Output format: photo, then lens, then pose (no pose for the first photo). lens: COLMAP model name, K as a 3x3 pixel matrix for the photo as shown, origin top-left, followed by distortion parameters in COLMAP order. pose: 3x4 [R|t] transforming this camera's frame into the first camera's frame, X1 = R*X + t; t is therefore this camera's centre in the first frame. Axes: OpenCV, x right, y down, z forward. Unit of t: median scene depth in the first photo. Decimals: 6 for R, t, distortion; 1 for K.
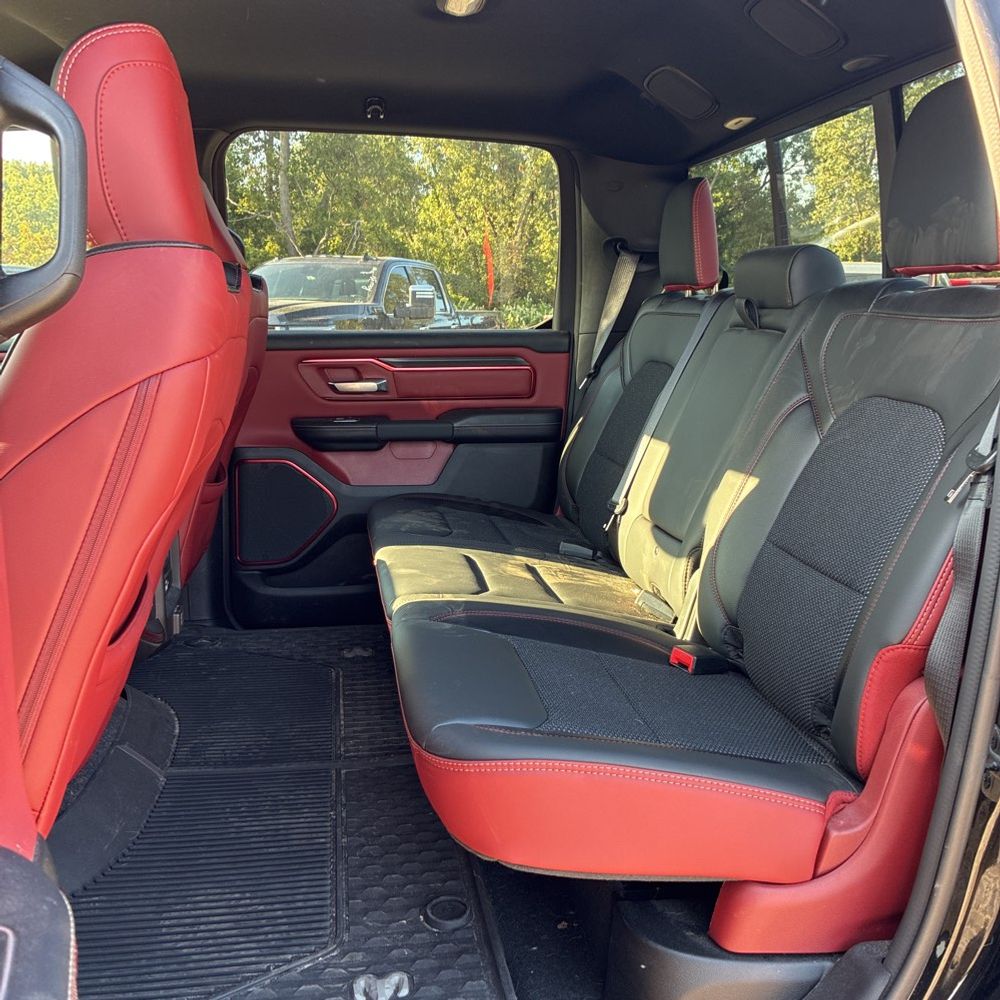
lens RADIAL K [[1016.2, 0, 495.1], [0, 1016.2, 493.6], [0, 0, 1]] dist [0.022452, 0.000000]
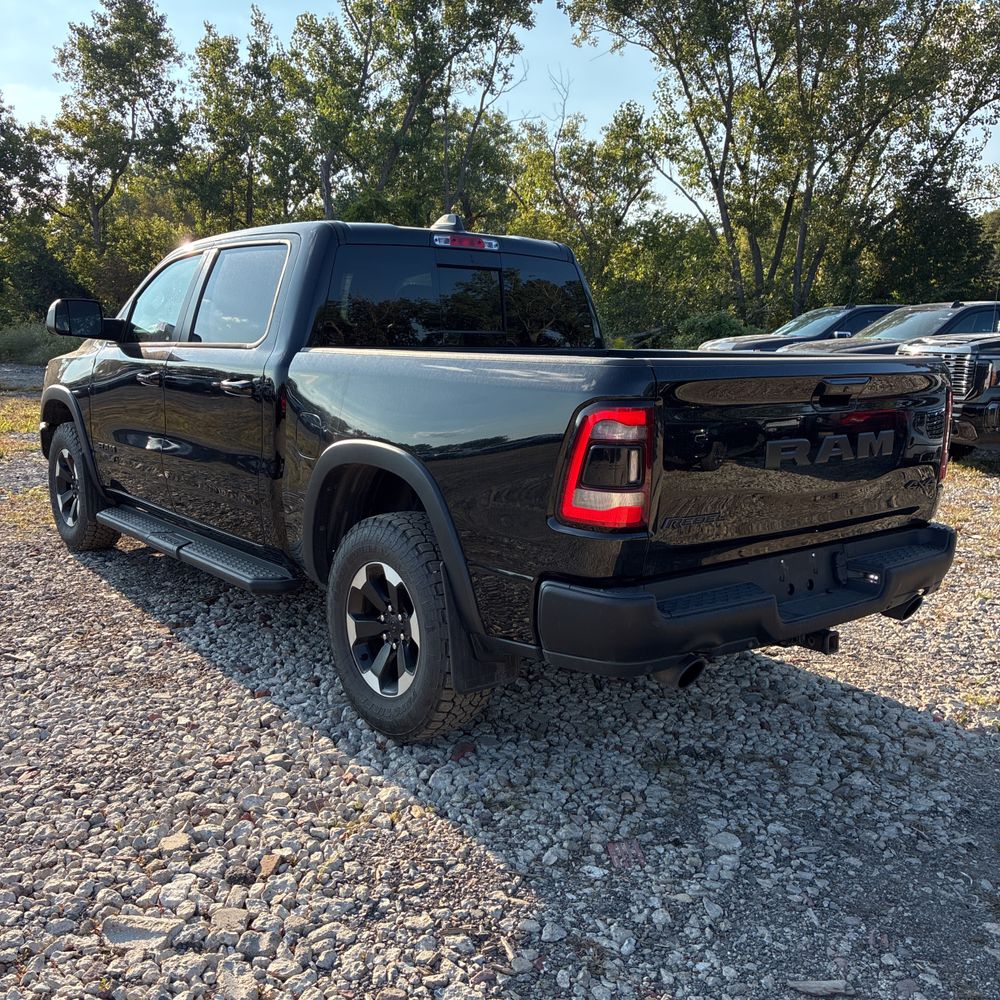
lens RADIAL K [[1016.2, 0, 499.2], [0, 1016.2, 503.0], [0, 0, 1]] dist [0.022452, 0.000000]
pose [[0.498354, 0.143119, -0.855079, 0.086756], [-0.162893, 0.984172, 0.069790, 0.001883], [0.851534, 0.104507, 0.513779, -0.008941]]
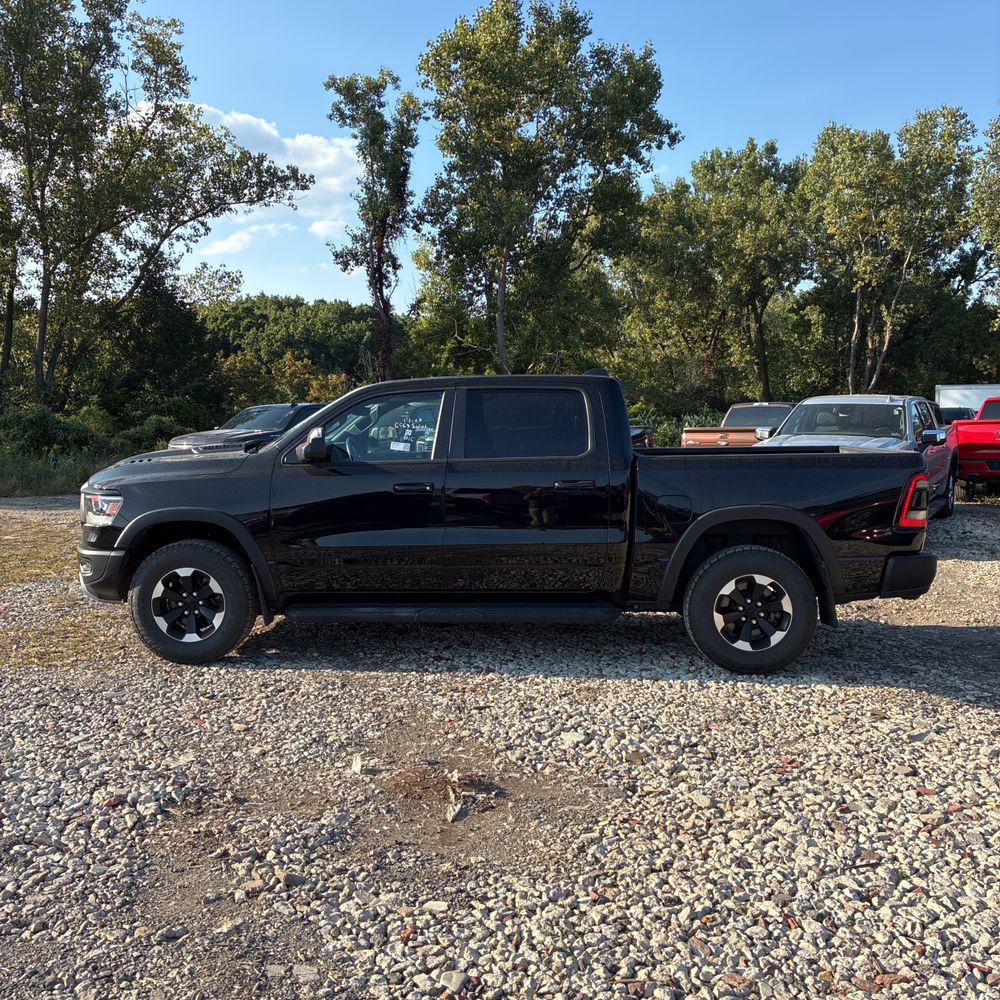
lens RADIAL K [[1016.2, 0, 486.8], [0, 1016.2, 519.4], [0, 0, 1]] dist [0.022452, 0.000000]
pose [[0.977311, 0.002642, -0.211794, 0.021134], [-0.018884, 0.997027, -0.074701, 0.014696], [0.210967, 0.077006, 0.974455, -0.102900]]
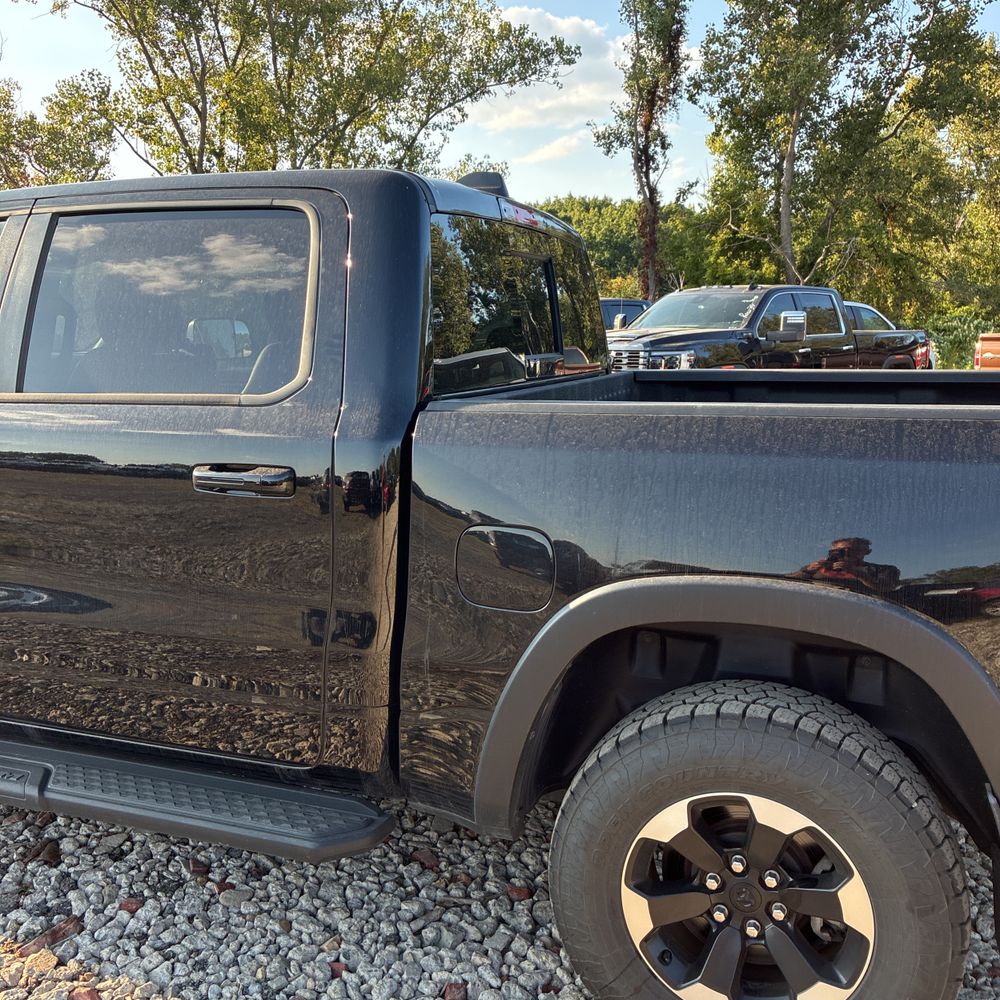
lens RADIAL K [[1016.2, 0, 490.8], [0, 1016.2, 498.3], [0, 0, 1]] dist [0.022452, 0.000000]
pose [[0.867689, 0.069815, -0.492181, 0.035693], [-0.075158, 0.997132, 0.008942, 0.001424], [0.491394, 0.029233, 0.870447, -0.017525]]
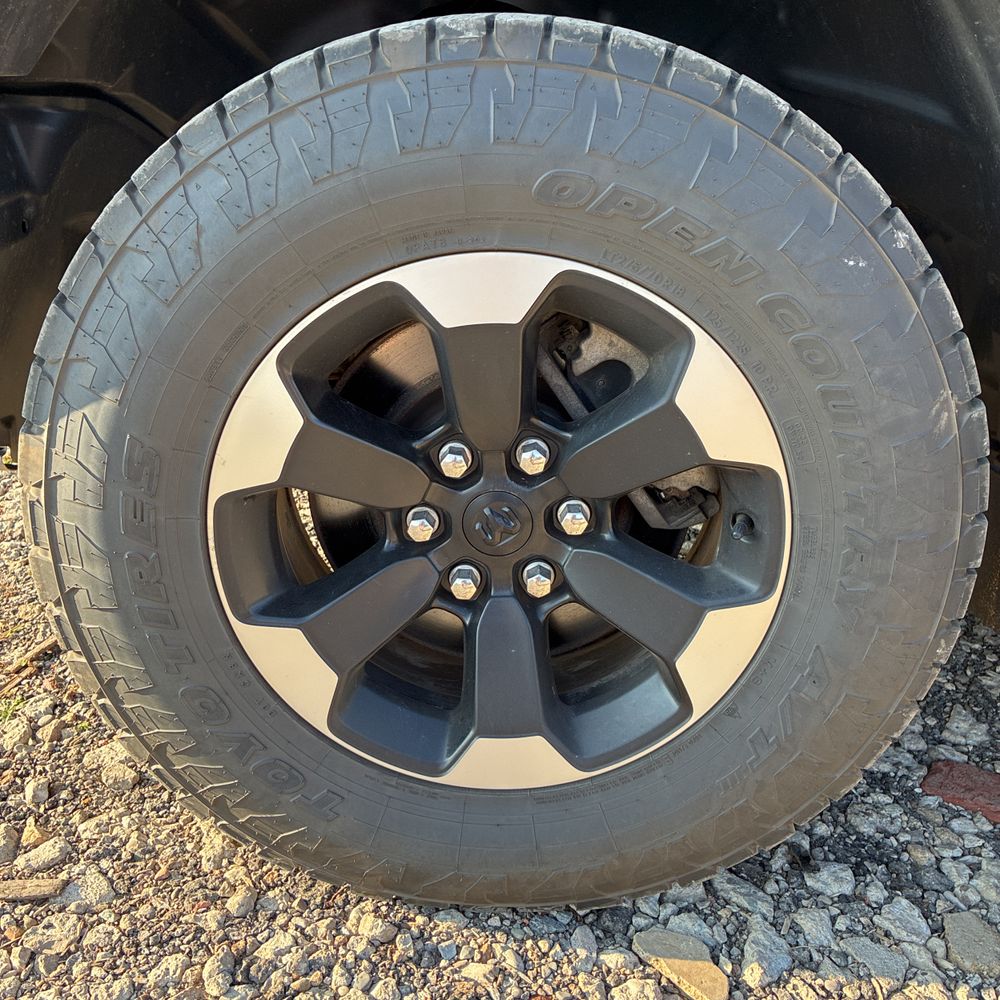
lens RADIAL K [[1016.2, 0, 474.1], [0, 1016.2, 496.6], [0, 0, 1]] dist [0.022452, 0.000000]
pose [[0.981079, 0.057376, -0.184909, -0.037072], [-0.020442, 0.980439, 0.195759, 0.012622], [0.192524, -0.188275, 0.963061, -0.005924]]
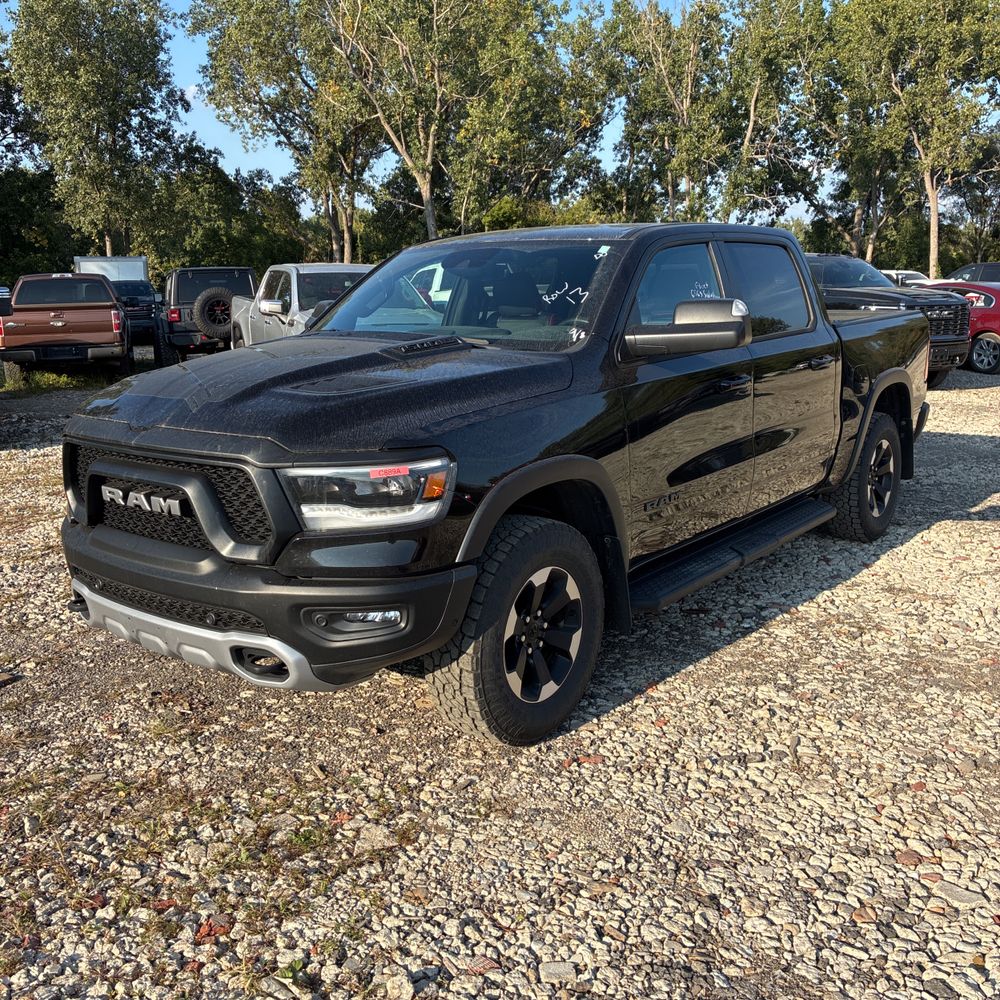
lens RADIAL K [[1016.2, 0, 503.4], [0, 1016.2, 499.1], [0, 0, 1]] dist [0.022452, 0.000000]
pose [[0.725028, -0.173213, 0.666582, -0.084654], [0.150409, 0.984317, 0.092180, 0.001128], [-0.672095, 0.033427, 0.739710, -0.038793]]
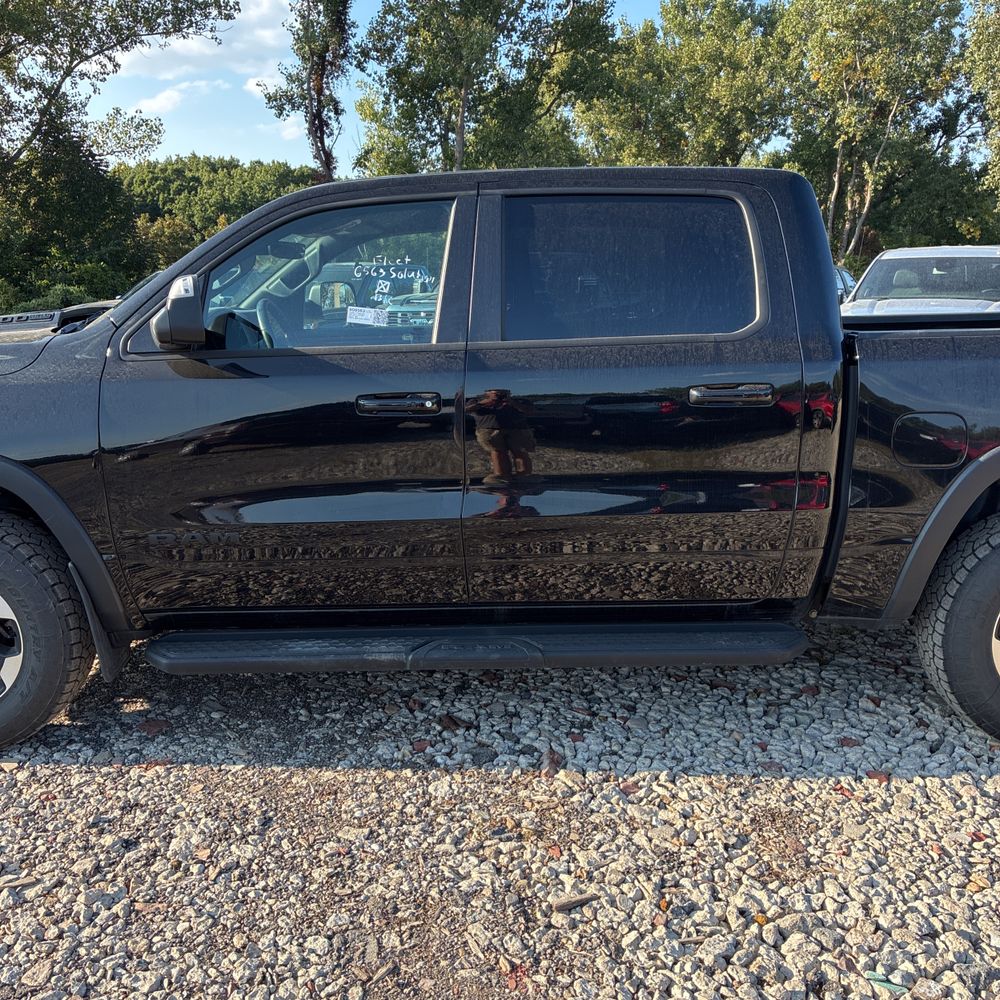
lens RADIAL K [[1016.2, 0, 502.6], [0, 1016.2, 507.0], [0, 0, 1]] dist [0.022452, 0.000000]
pose [[0.988709, 0.007252, -0.149673, 0.002197], [-0.001996, 0.999377, 0.035242, 0.006201], [0.149835, -0.034546, 0.988107, -0.045857]]
